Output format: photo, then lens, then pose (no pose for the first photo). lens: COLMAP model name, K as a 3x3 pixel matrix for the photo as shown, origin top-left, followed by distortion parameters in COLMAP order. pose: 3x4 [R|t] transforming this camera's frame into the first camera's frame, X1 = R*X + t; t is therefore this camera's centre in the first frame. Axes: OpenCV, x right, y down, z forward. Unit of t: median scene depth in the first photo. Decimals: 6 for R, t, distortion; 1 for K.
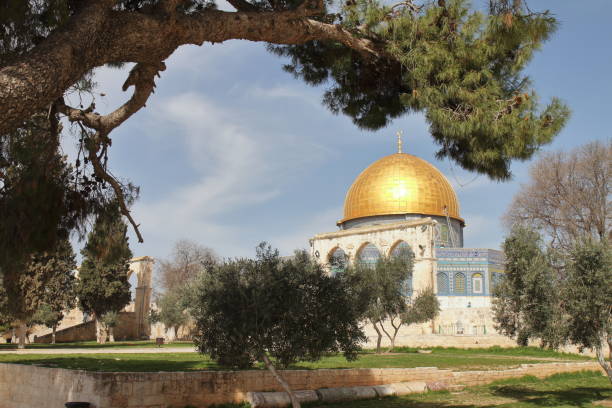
lens RADIAL K [[687.1, 0, 306.0], [0, 687.1, 204.0], [0, 0, 1]] dist [-0.080926, 0.014157]
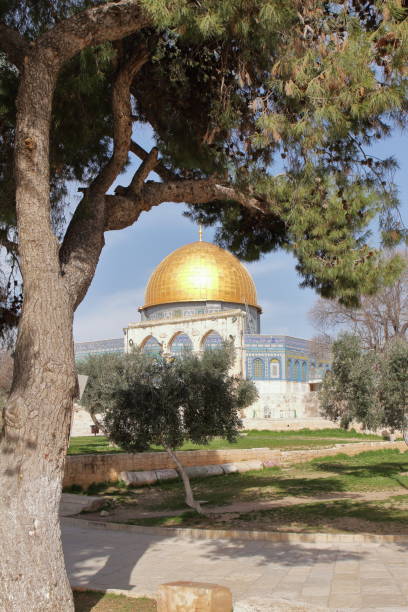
lens RADIAL K [[687.1, 0, 204.0], [0, 687.1, 306.0], [0, 0, 1]] dist [-0.080926, 0.014157]
pose [[0.988454, 0.009425, 0.151229, -0.102863], [-0.013480, 0.999576, 0.025809, -0.034655], [-0.150922, -0.027549, 0.988162, -0.144989]]
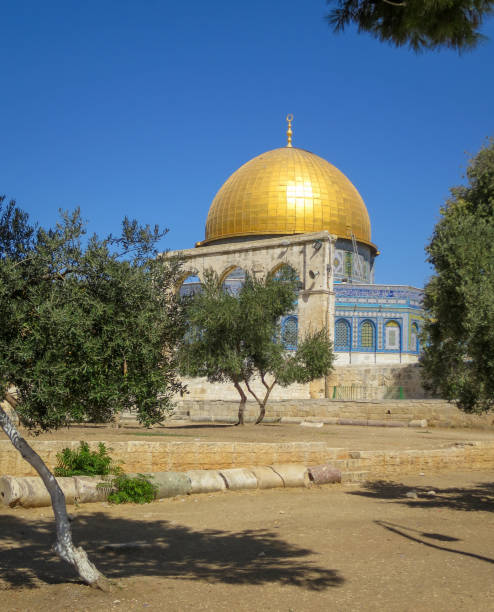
lens RADIAL K [[969.7, 0, 246.8], [0, 969.7, 316.4], [0, 0, 1]] dist [-0.004910, -0.010198]
pose [[0.995202, 0.020229, 0.095726, 0.034602], [-0.029250, 0.995161, 0.093799, 0.045402], [-0.093366, -0.096149, 0.990978, 0.145234]]
